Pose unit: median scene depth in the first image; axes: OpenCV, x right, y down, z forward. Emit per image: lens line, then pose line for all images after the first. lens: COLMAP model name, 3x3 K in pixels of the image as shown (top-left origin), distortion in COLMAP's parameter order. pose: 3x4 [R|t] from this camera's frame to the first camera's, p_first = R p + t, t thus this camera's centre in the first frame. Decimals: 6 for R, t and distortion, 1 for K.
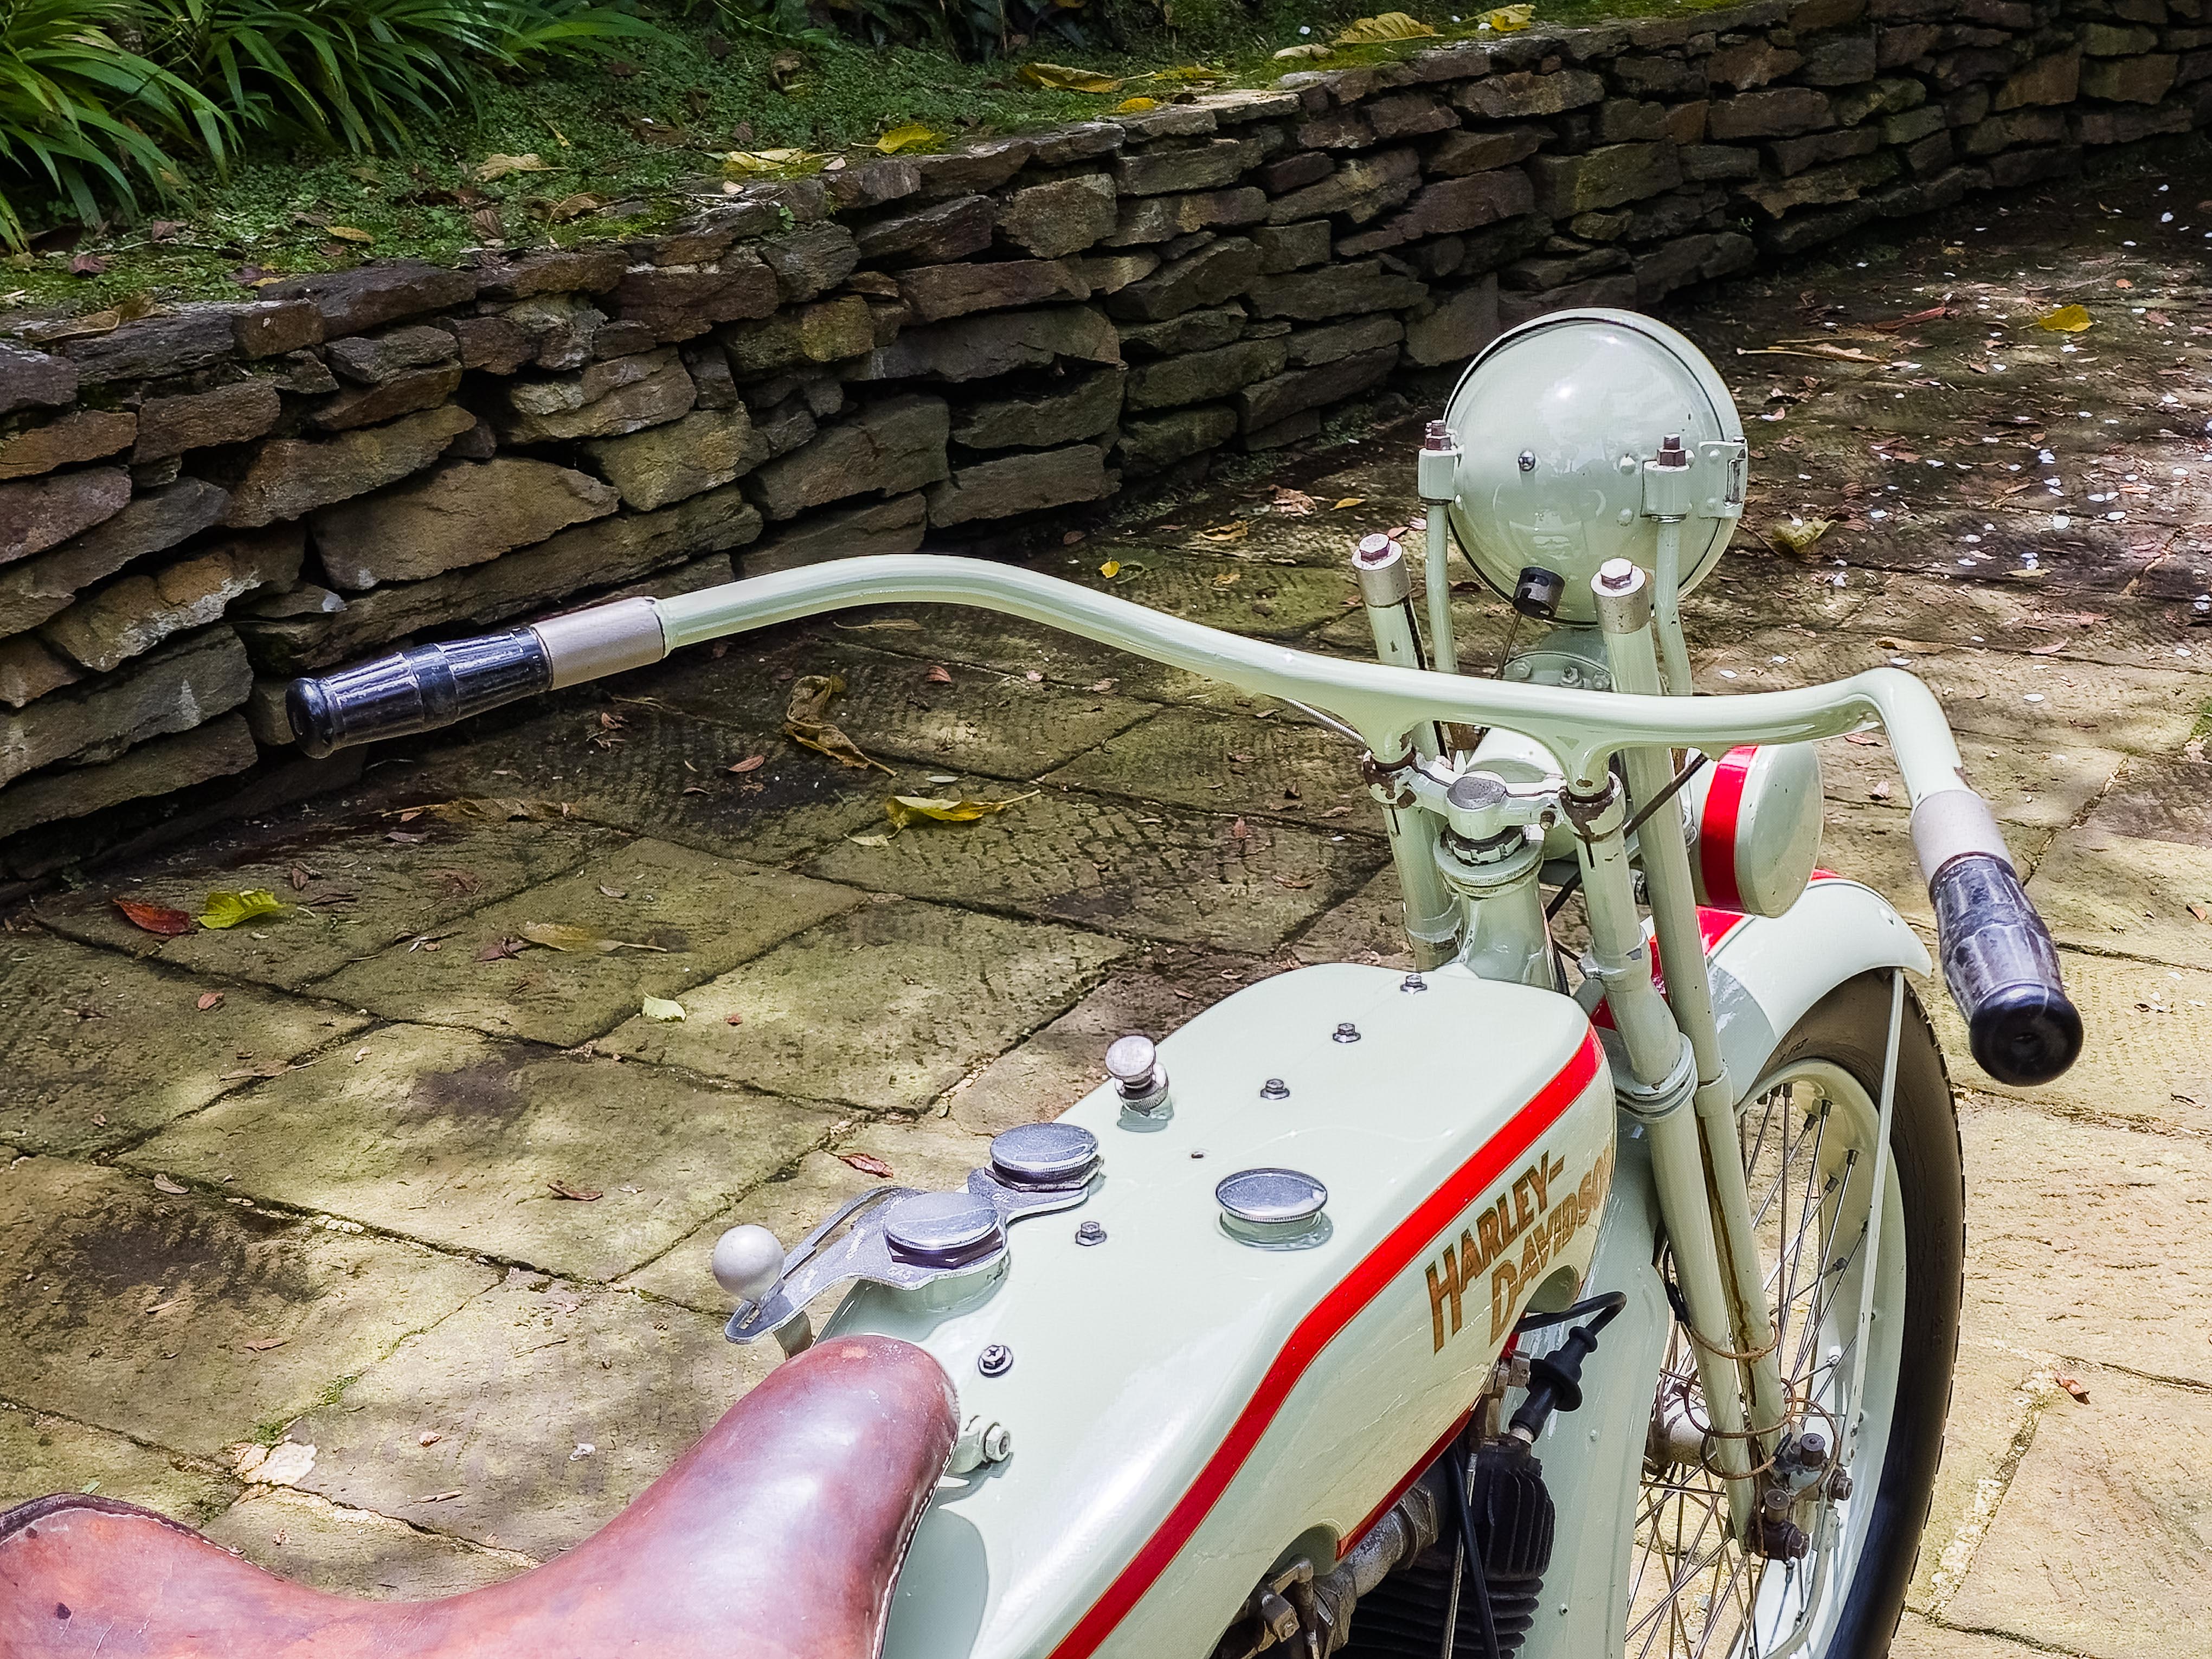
lens RADIAL K [[3151.4, 0, 1140.7], [0, 3151.4, 820.4], [0, 0, 1]] dist [0.230360, -0.751429]
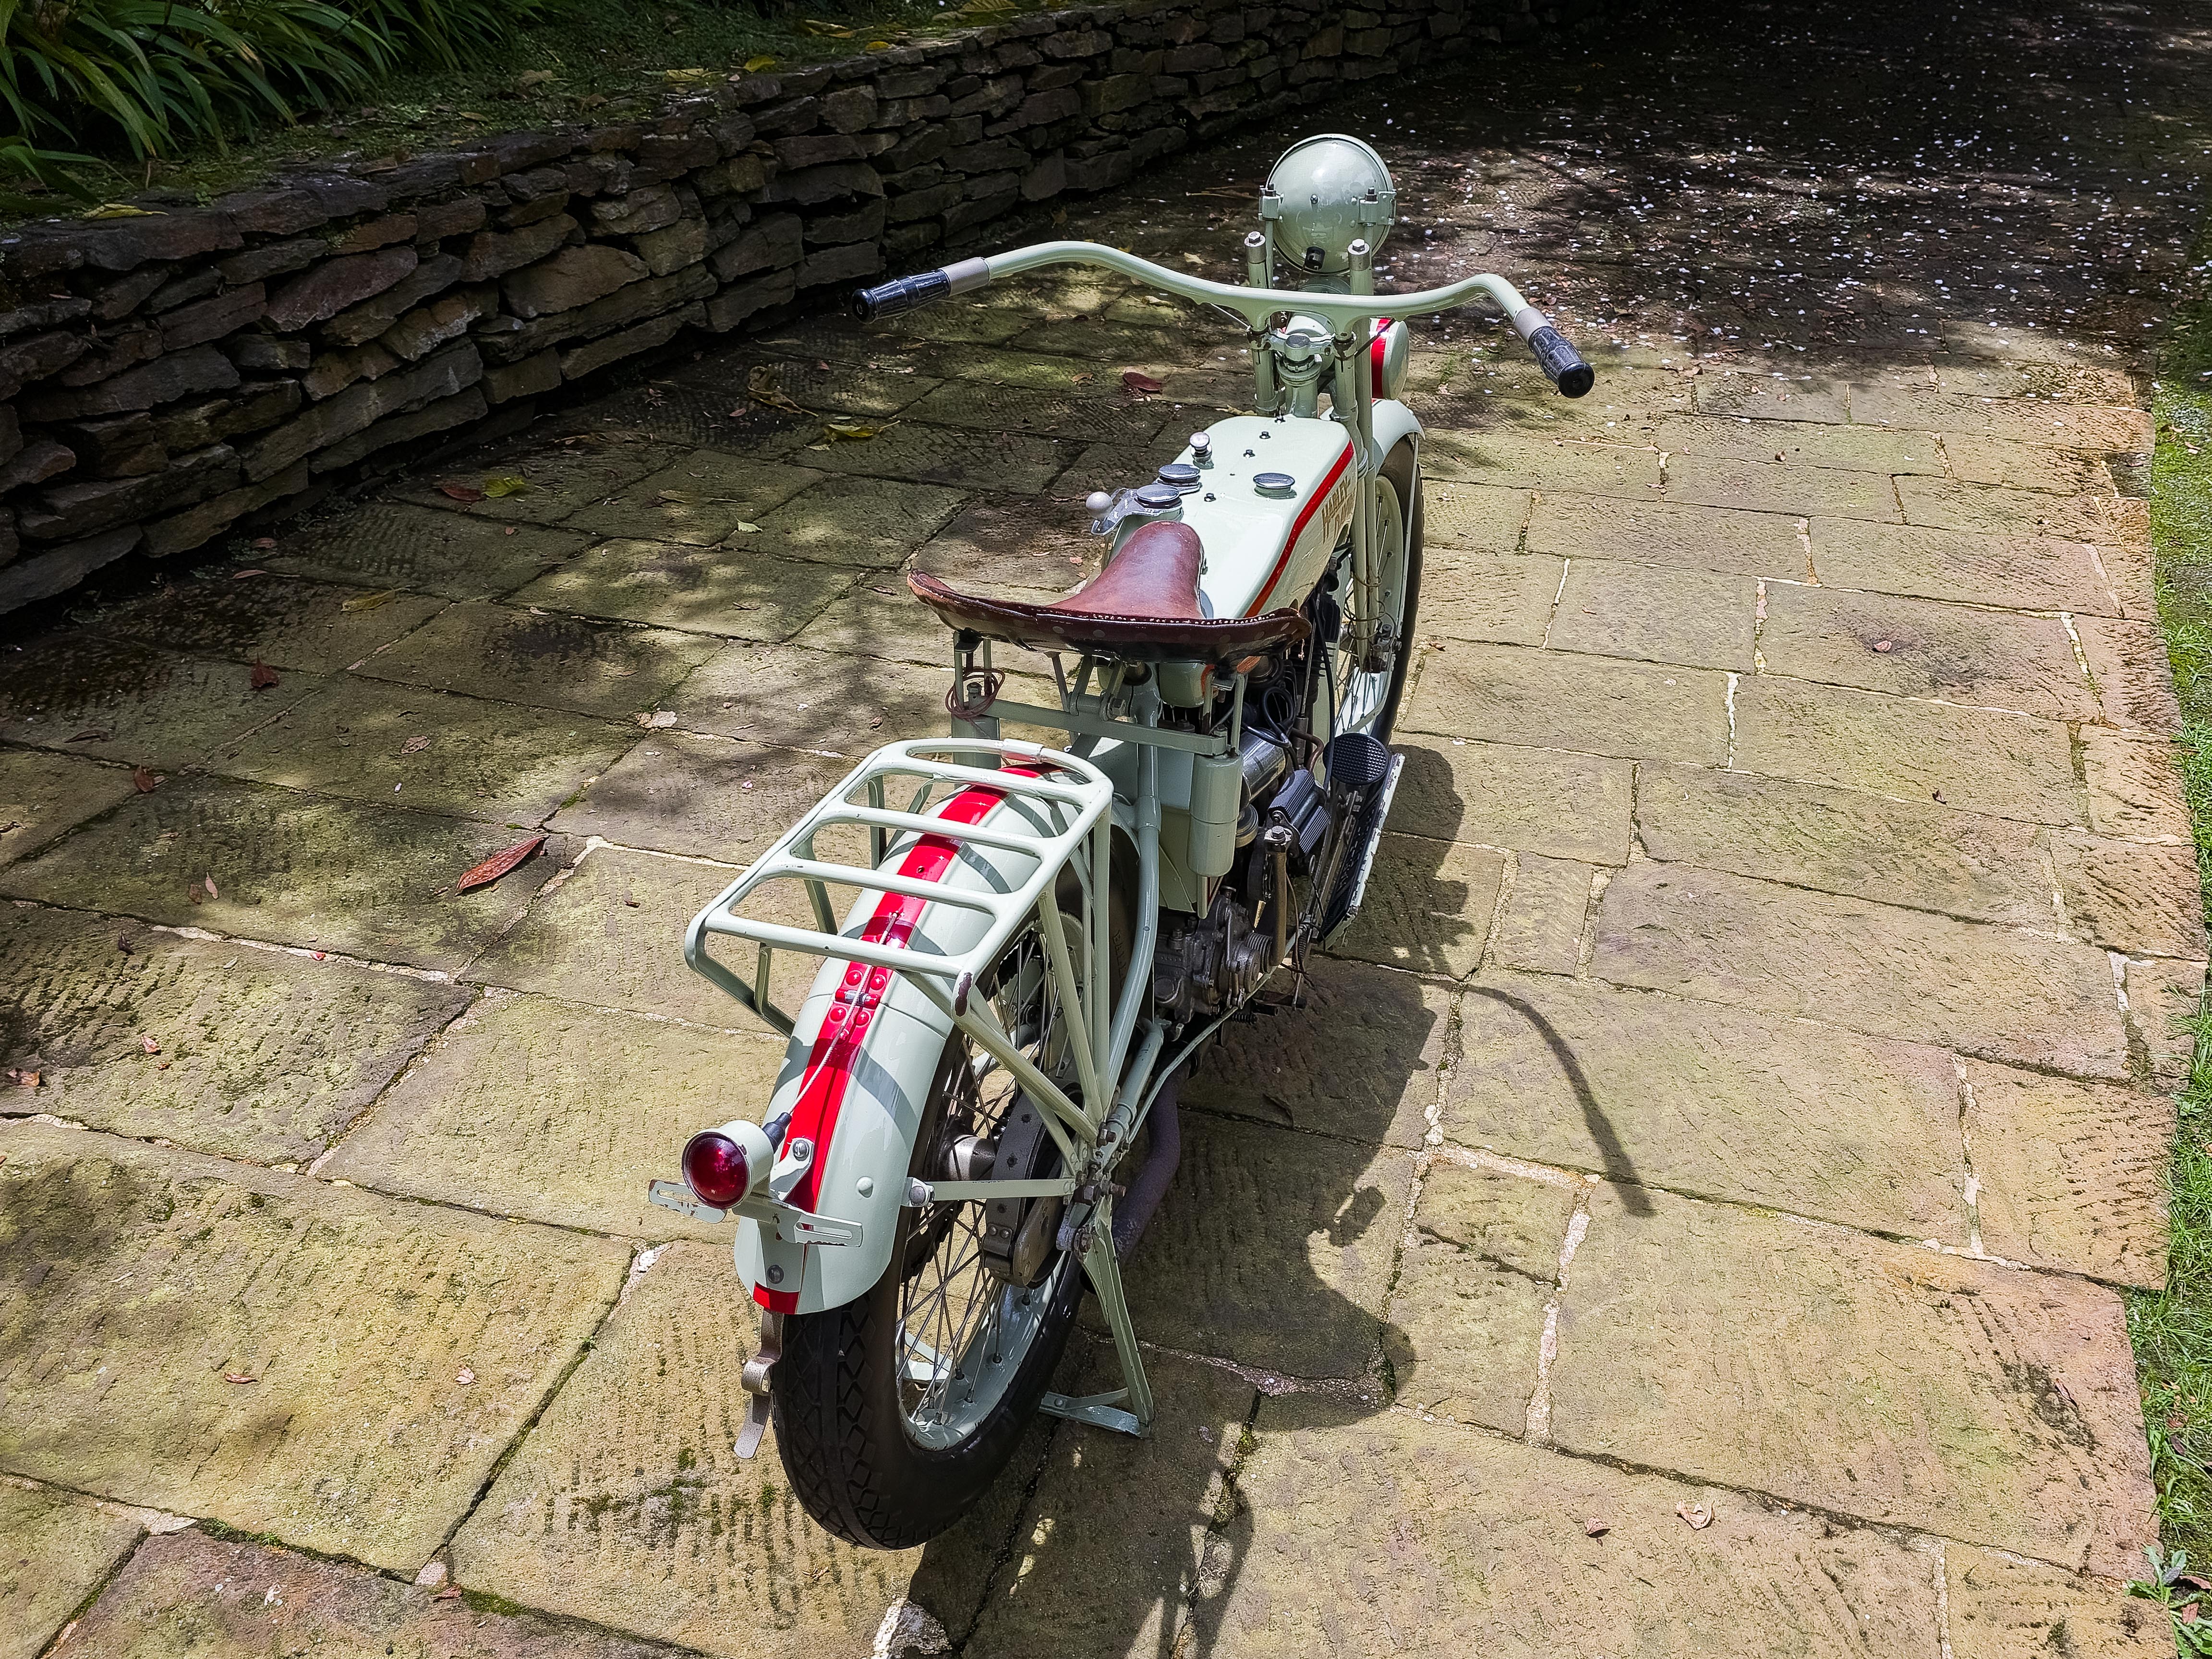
lens RADIAL K [[1744.5, 0, 1139.8], [0, 1744.5, 880.6], [0, 0, 1]] dist [0.080933, -0.086895]
pose [[0.979269, -0.075898, 0.187807, -0.104541], [0.033794, 0.975372, 0.217964, 0.033853], [-0.199725, -0.207099, 0.957716, -0.131889]]
